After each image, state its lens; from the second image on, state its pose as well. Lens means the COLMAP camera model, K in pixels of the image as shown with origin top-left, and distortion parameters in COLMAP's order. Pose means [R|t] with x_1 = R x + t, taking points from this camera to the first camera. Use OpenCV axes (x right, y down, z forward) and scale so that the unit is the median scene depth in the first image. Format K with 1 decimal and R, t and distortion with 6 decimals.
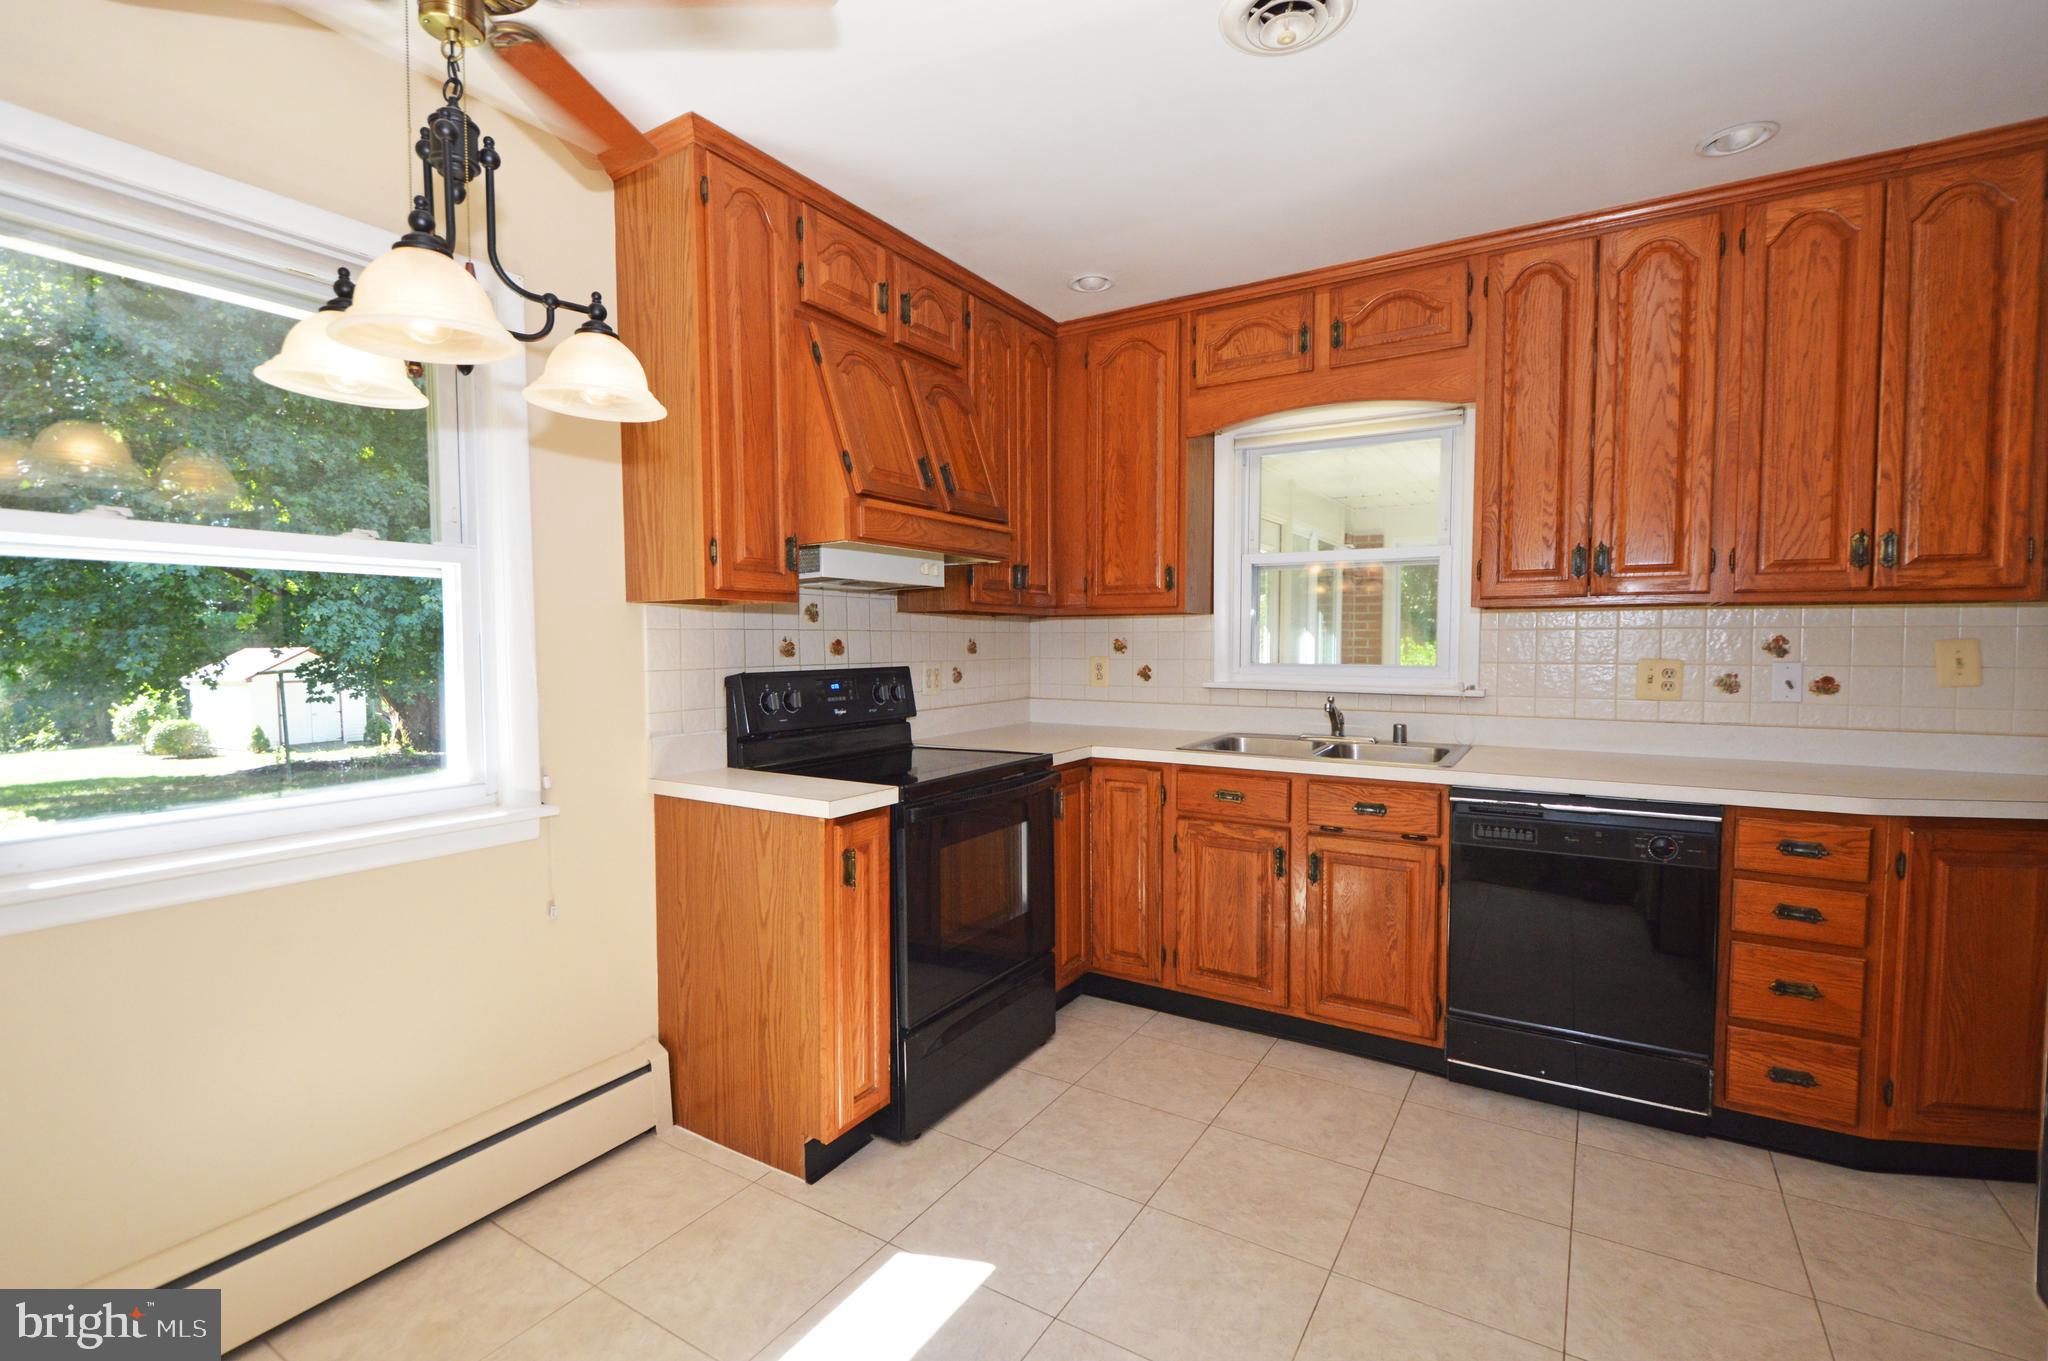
lens RADIAL K [[932.6, 0, 1013.8], [0, 932.6, 681.6], [0, 0, 1]] dist [0.009975, -0.000271]
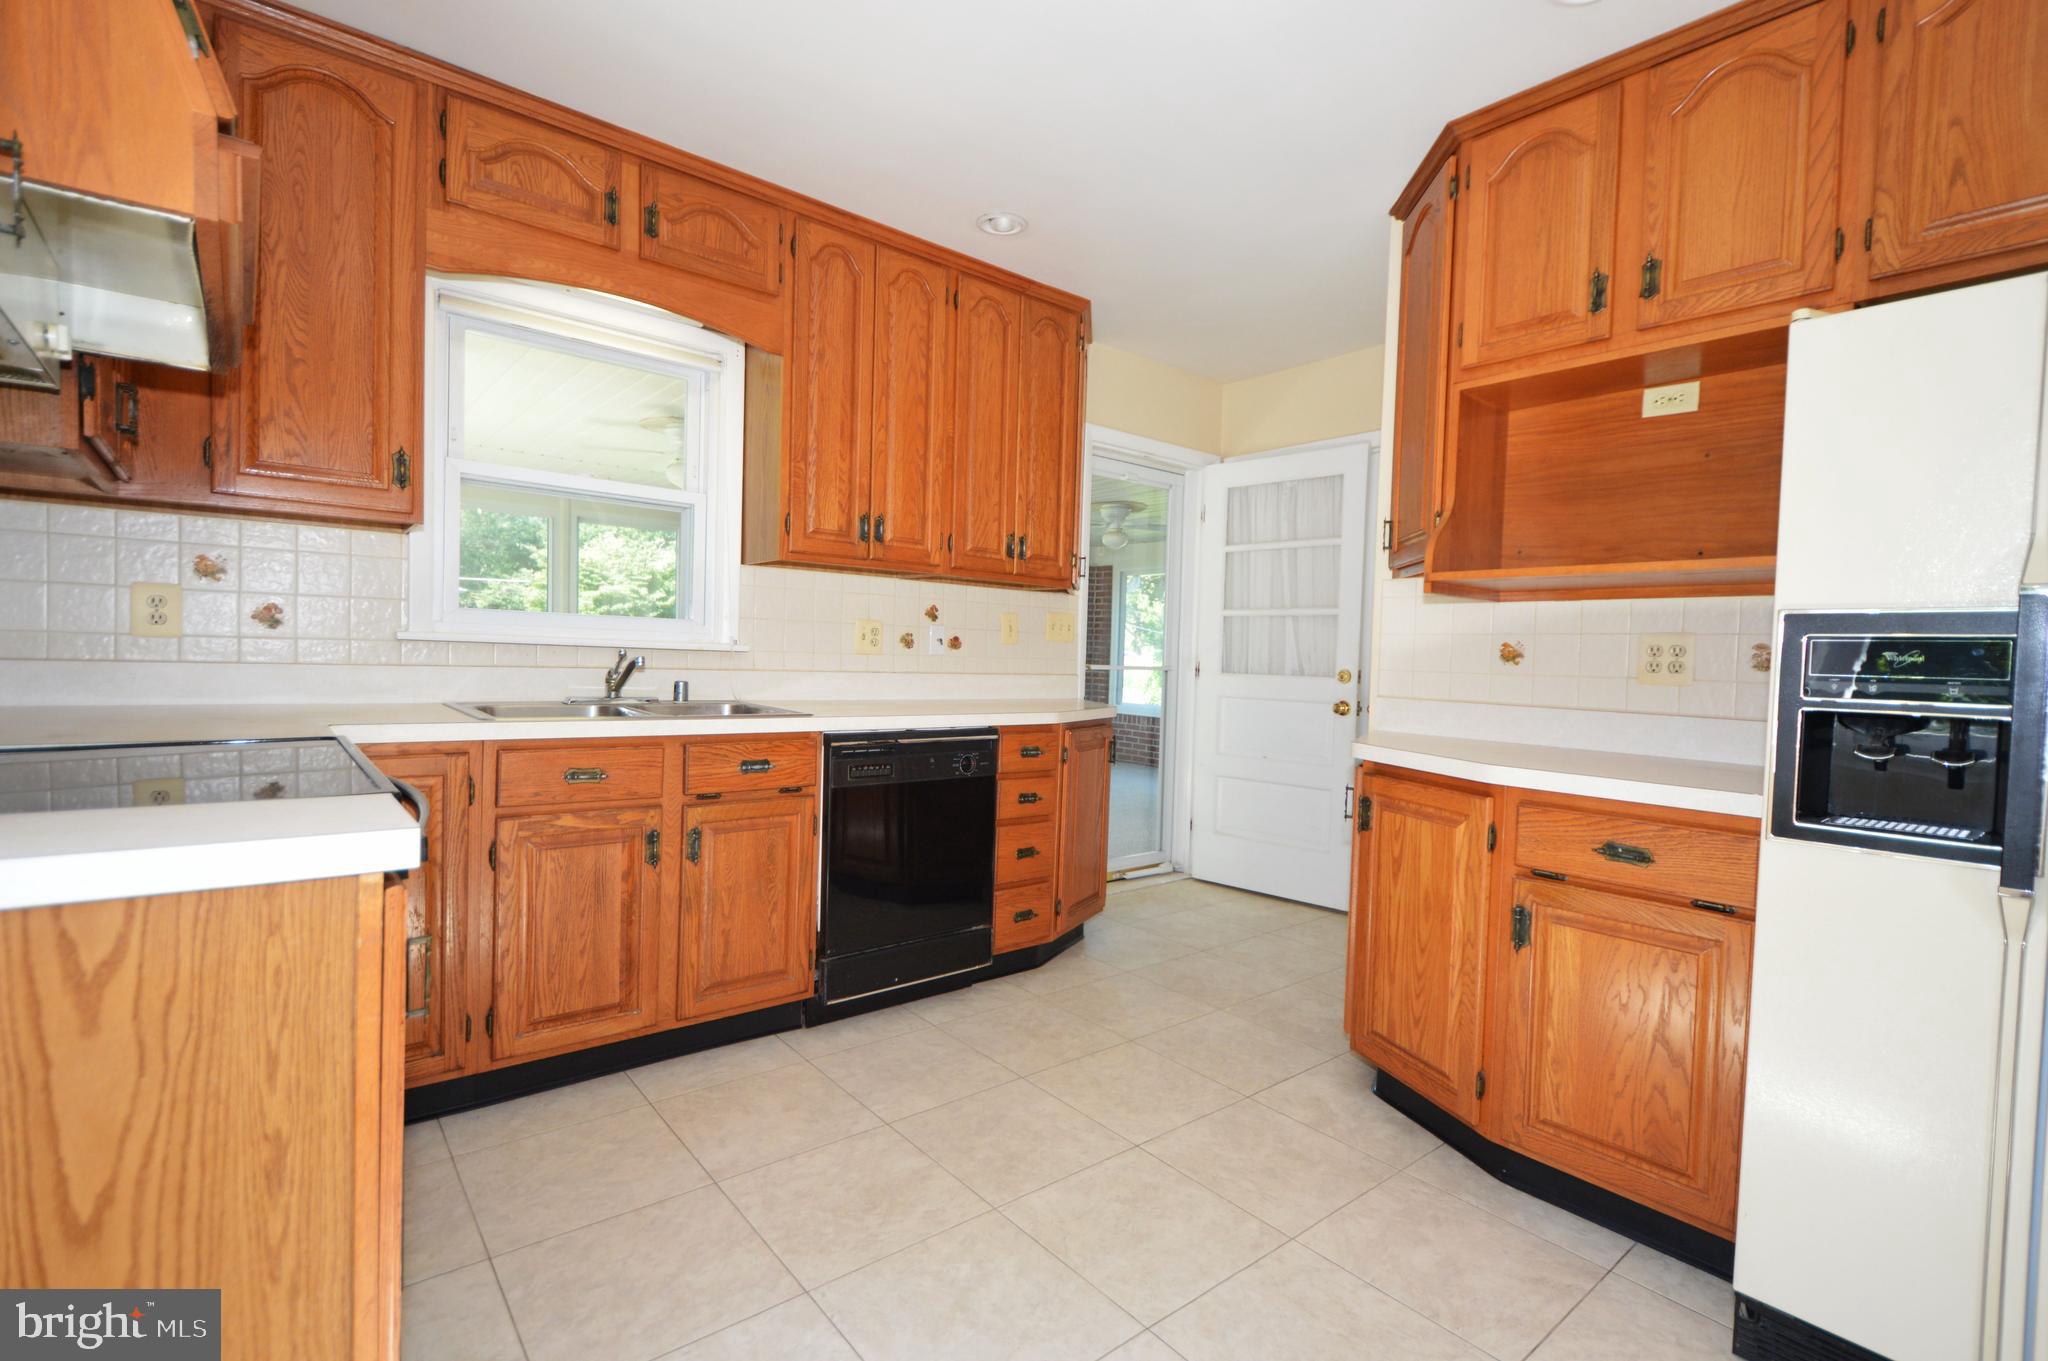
lens RADIAL K [[932.6, 0, 1018.2], [0, 932.6, 682.8], [0, 0, 1]] dist [0.009975, -0.000271]
pose [[0.320582, -0.016762, 0.947073, -0.401302], [0.011098, 0.999841, 0.013939, 0.044494], [-0.947156, 0.006042, 0.320717, 0.460437]]
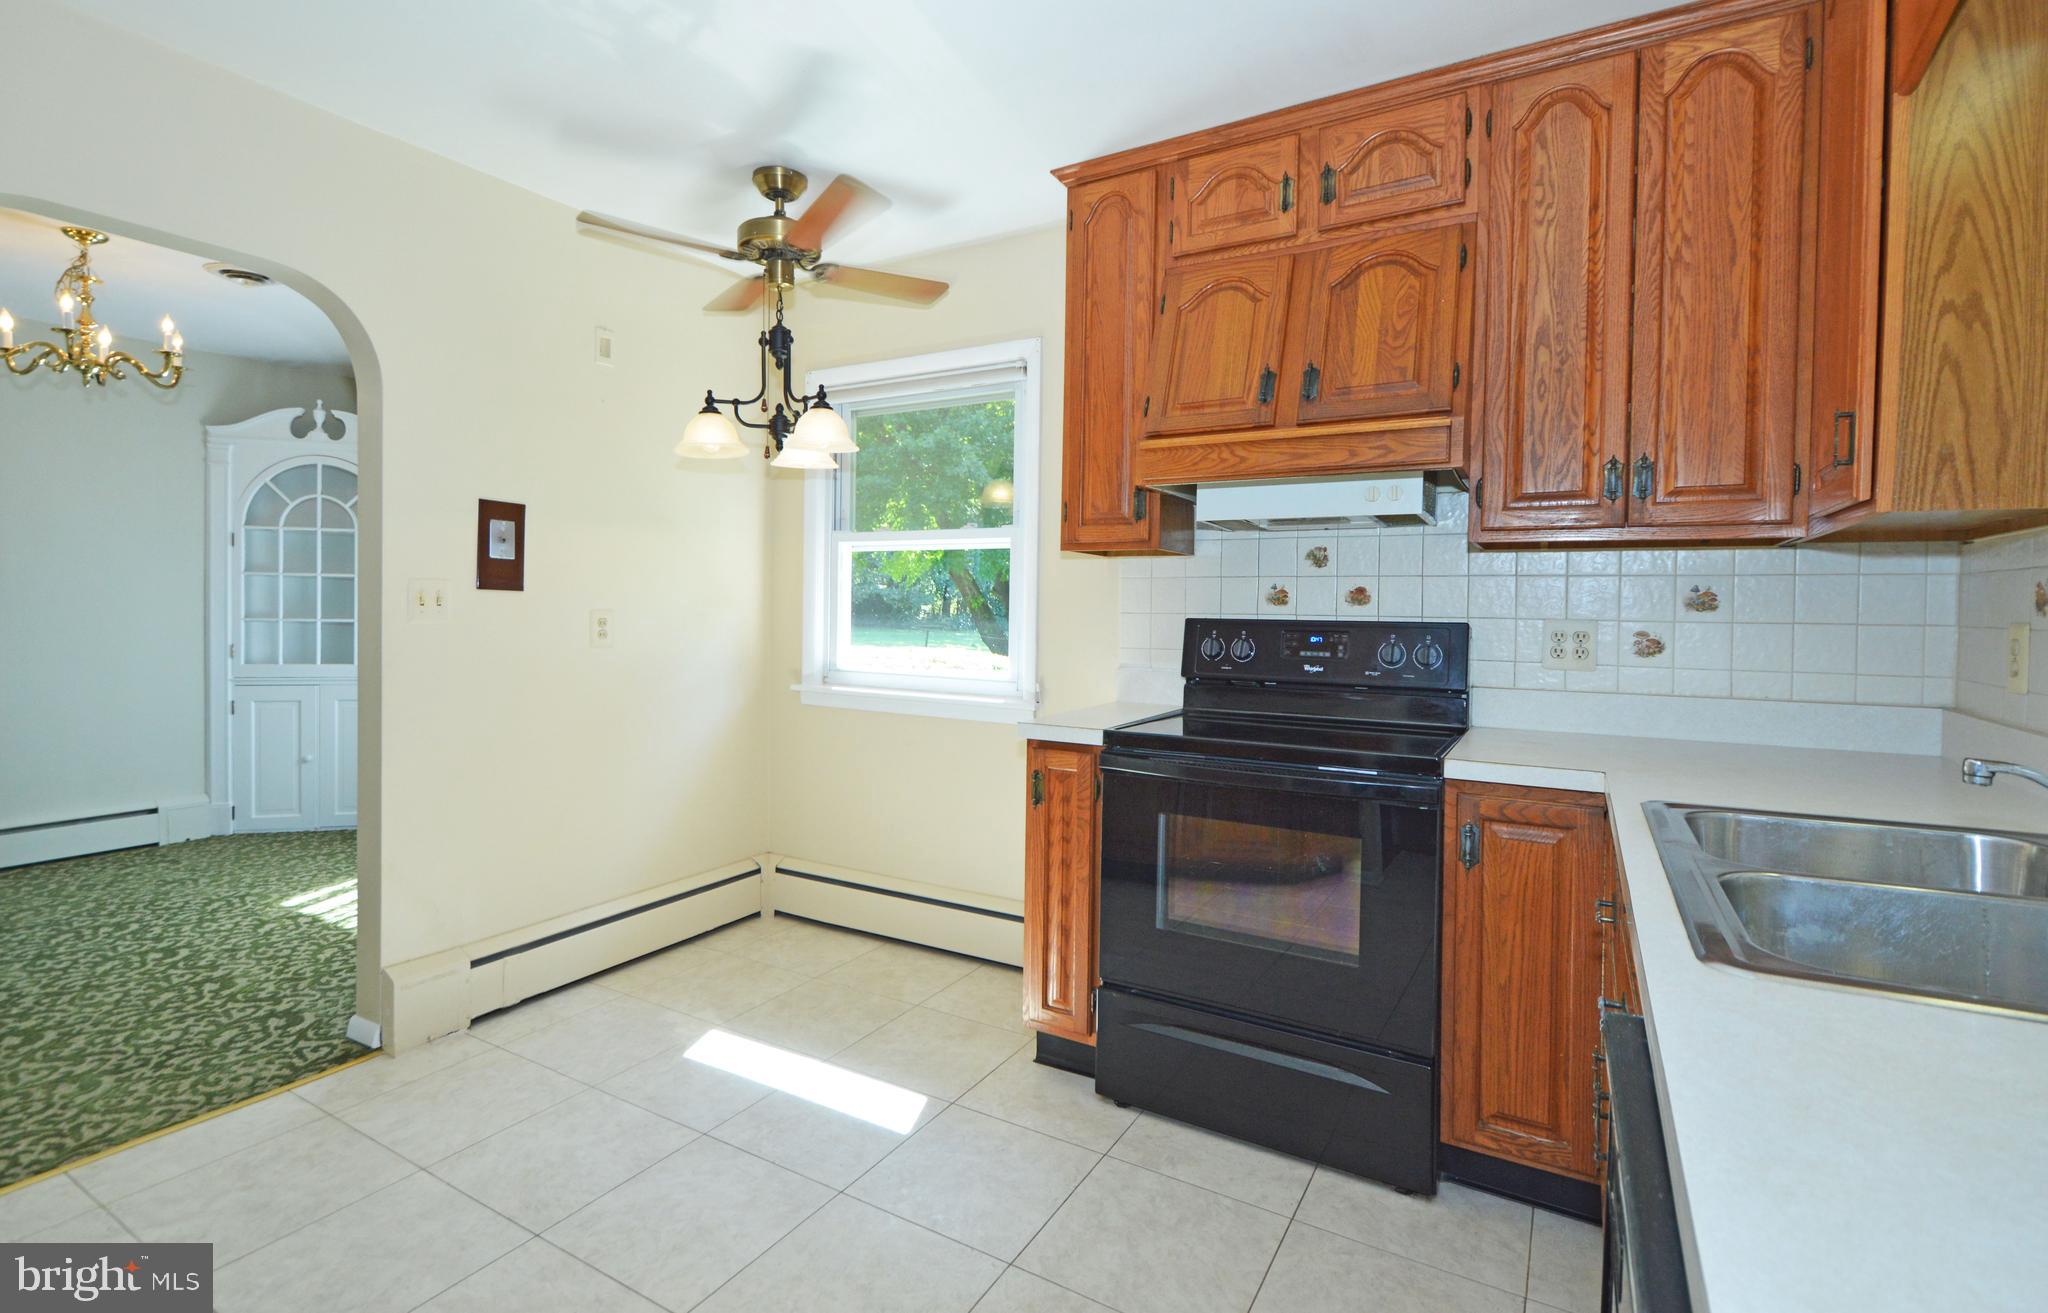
lens RADIAL K [[951.6, 0, 1004.9], [0, 951.6, 620.0], [0, 0, 1]] dist [0.000994, -0.000019]
pose [[0.014725, 0.019426, -0.999703, 0.750423], [-0.056088, 0.998253, 0.018571, -0.014578], [0.998317, 0.055798, 0.015789, 0.740808]]
